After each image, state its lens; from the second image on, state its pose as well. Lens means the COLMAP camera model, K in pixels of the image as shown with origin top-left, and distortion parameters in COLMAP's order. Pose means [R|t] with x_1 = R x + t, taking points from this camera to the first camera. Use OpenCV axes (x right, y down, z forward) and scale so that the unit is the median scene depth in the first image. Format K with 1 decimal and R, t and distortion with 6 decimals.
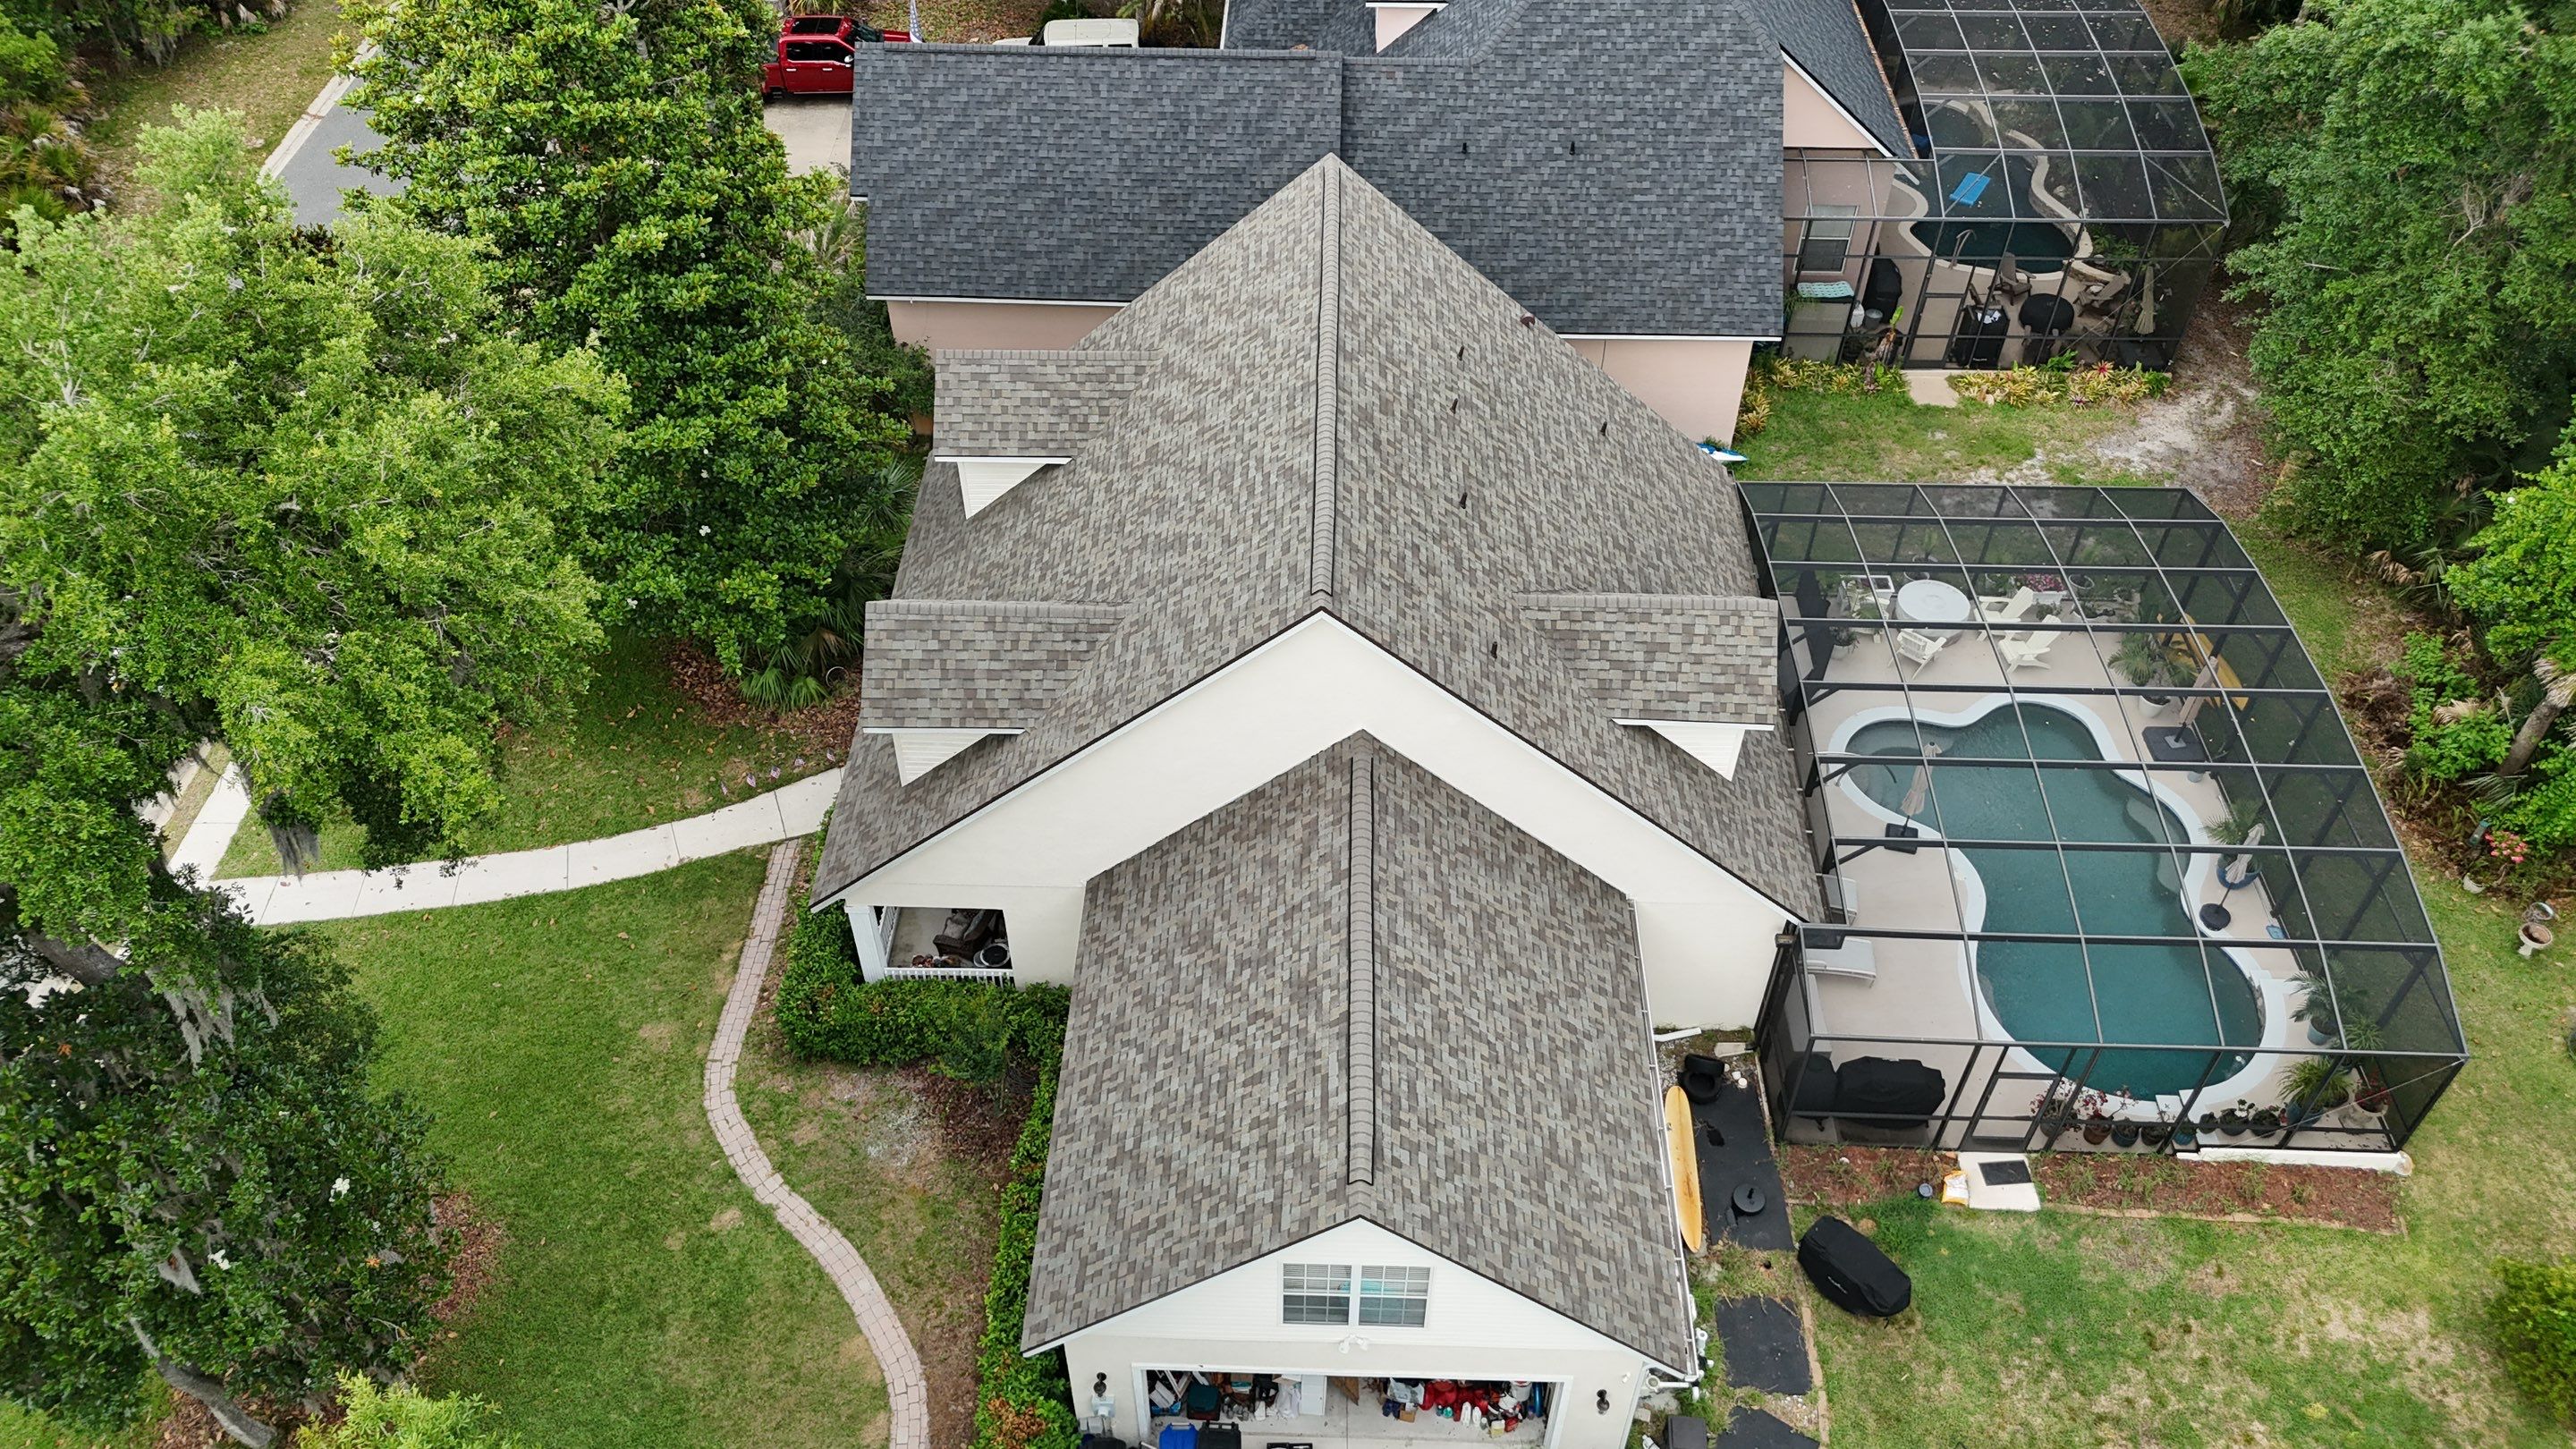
lens RADIAL K [[1898.4, 0, 1296.1], [0, 1898.4, 715.3], [0, 0, 1]] dist [0.060177, -0.058436]
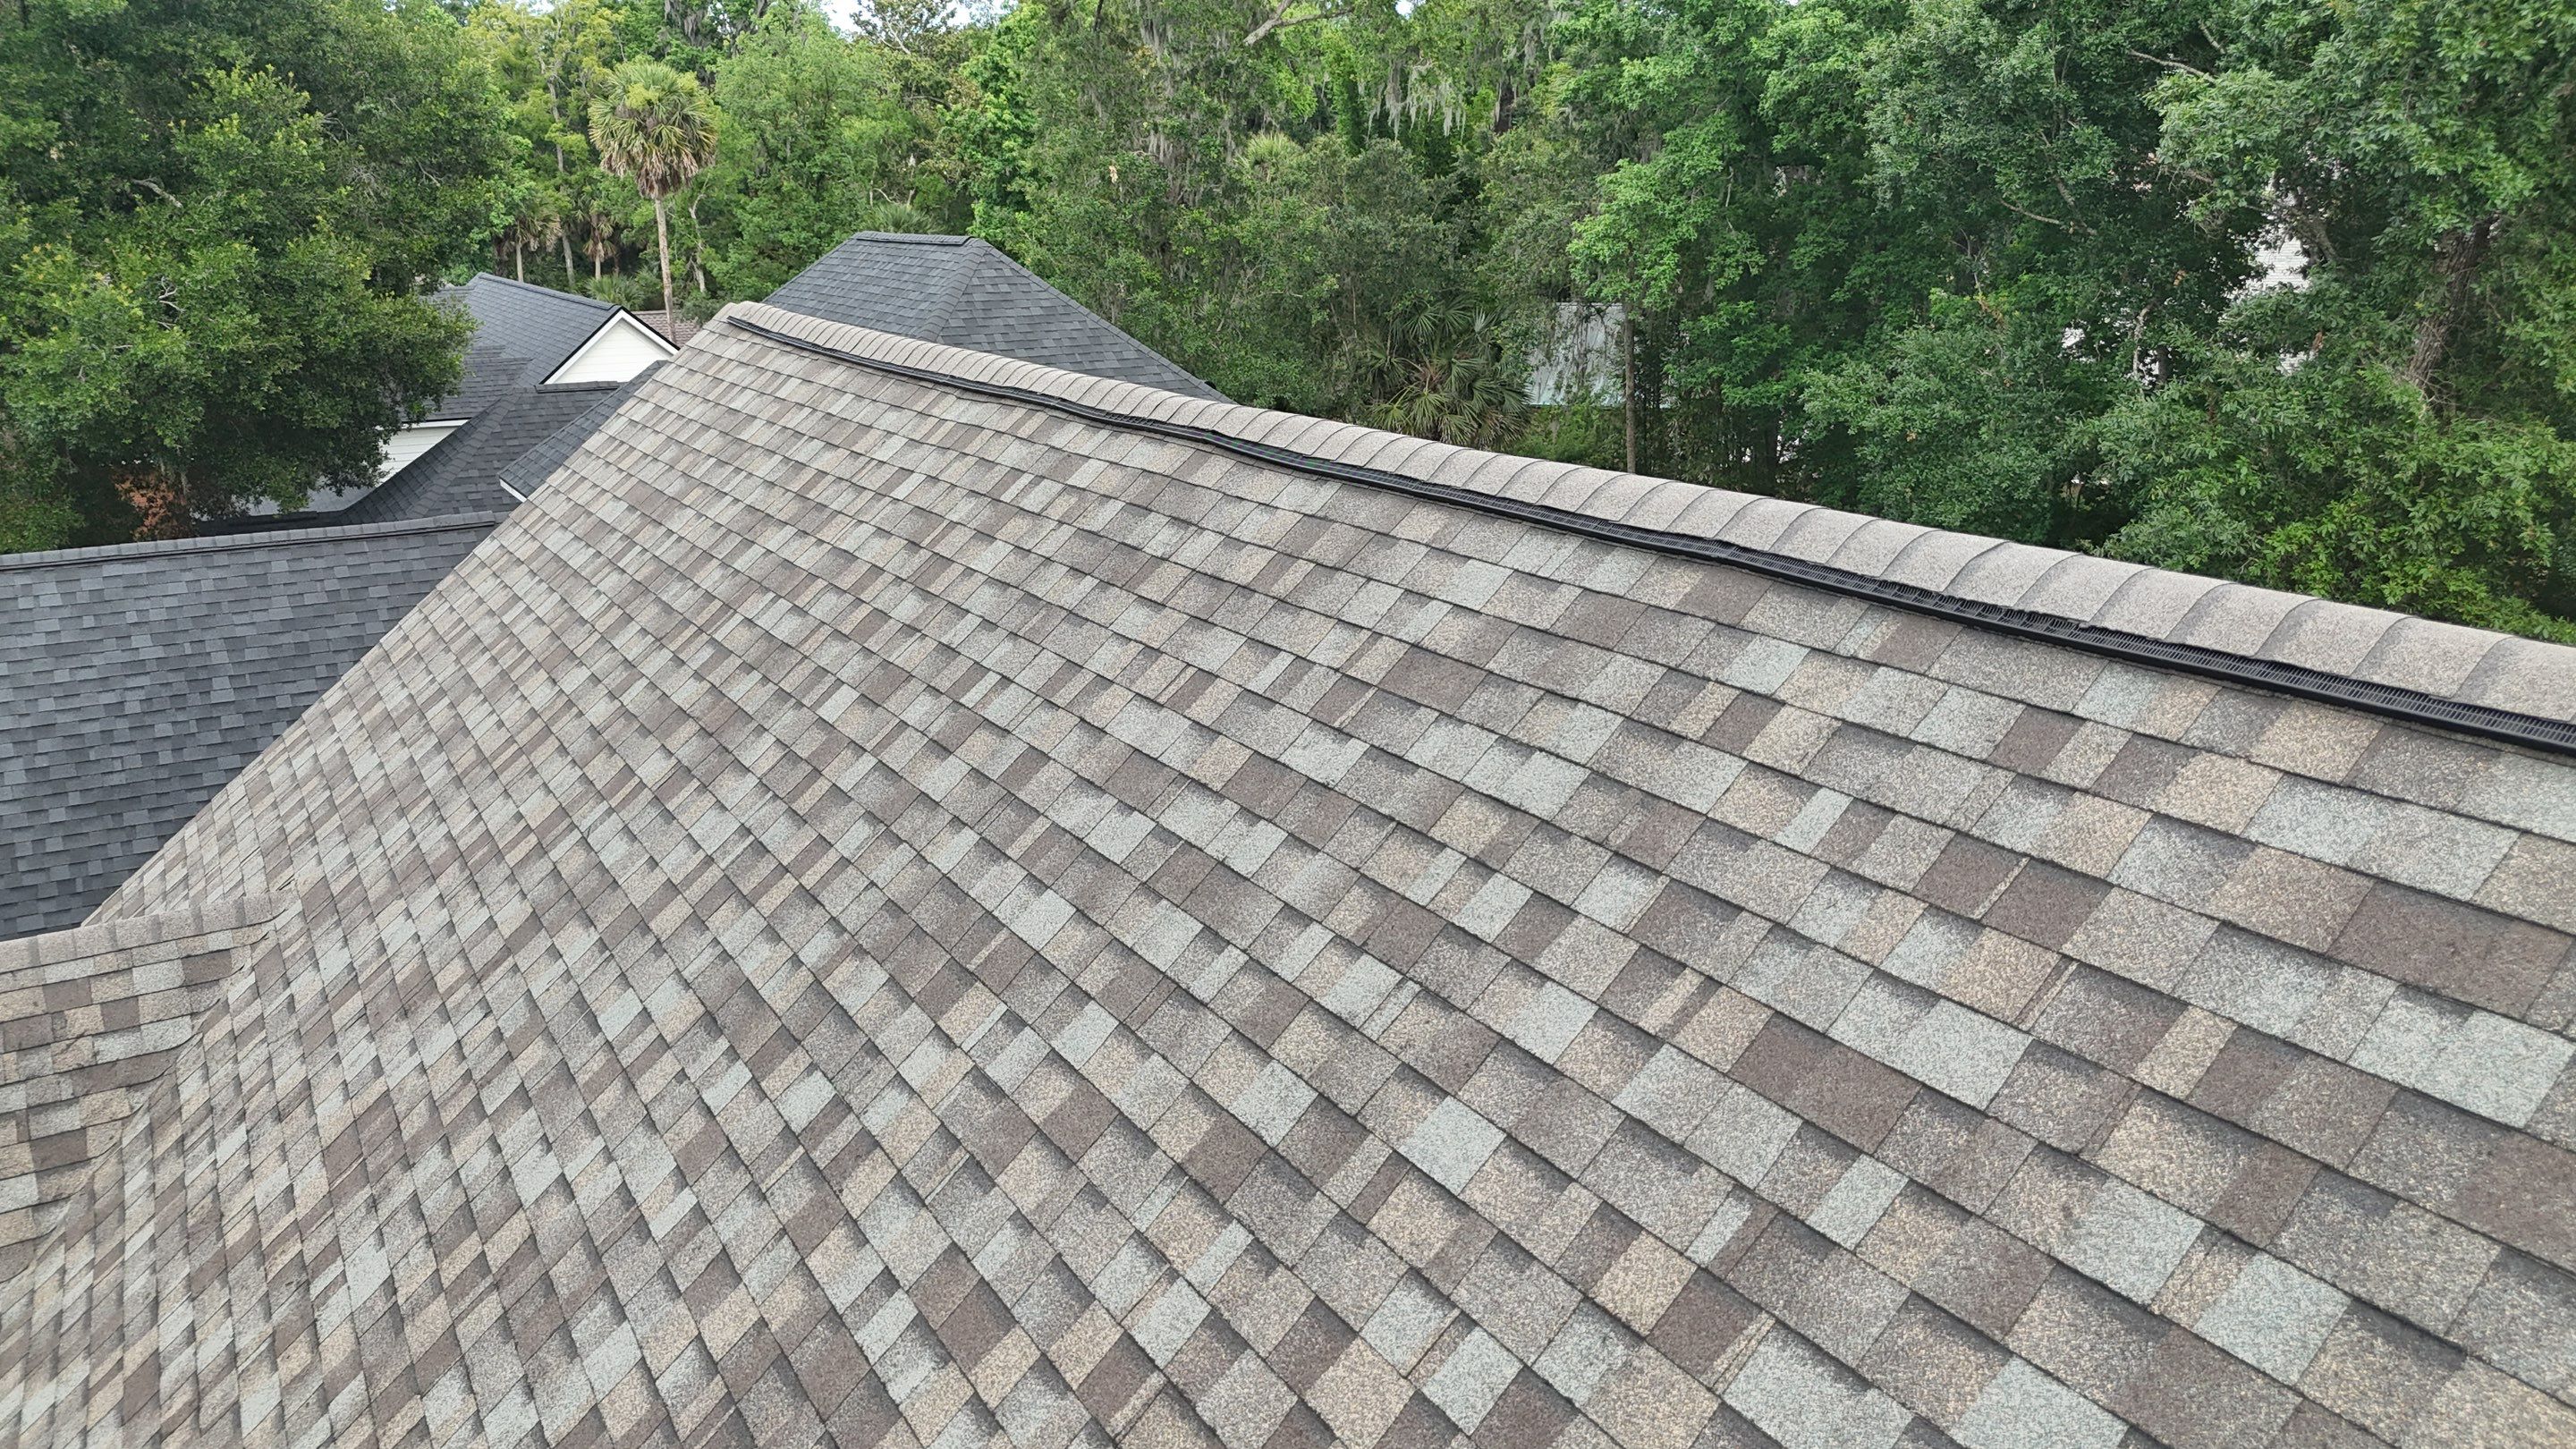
lens RADIAL K [[1898.4, 0, 1285.7], [0, 1898.4, 725.7], [0, 0, 1]] dist [0.060177, -0.058436]
pose [[0.855110, -0.160724, 0.492904, -0.080292], [0.381197, 0.839299, -0.387641, -0.054085], [-0.351391, 0.519369, 0.778961, 0.733775]]
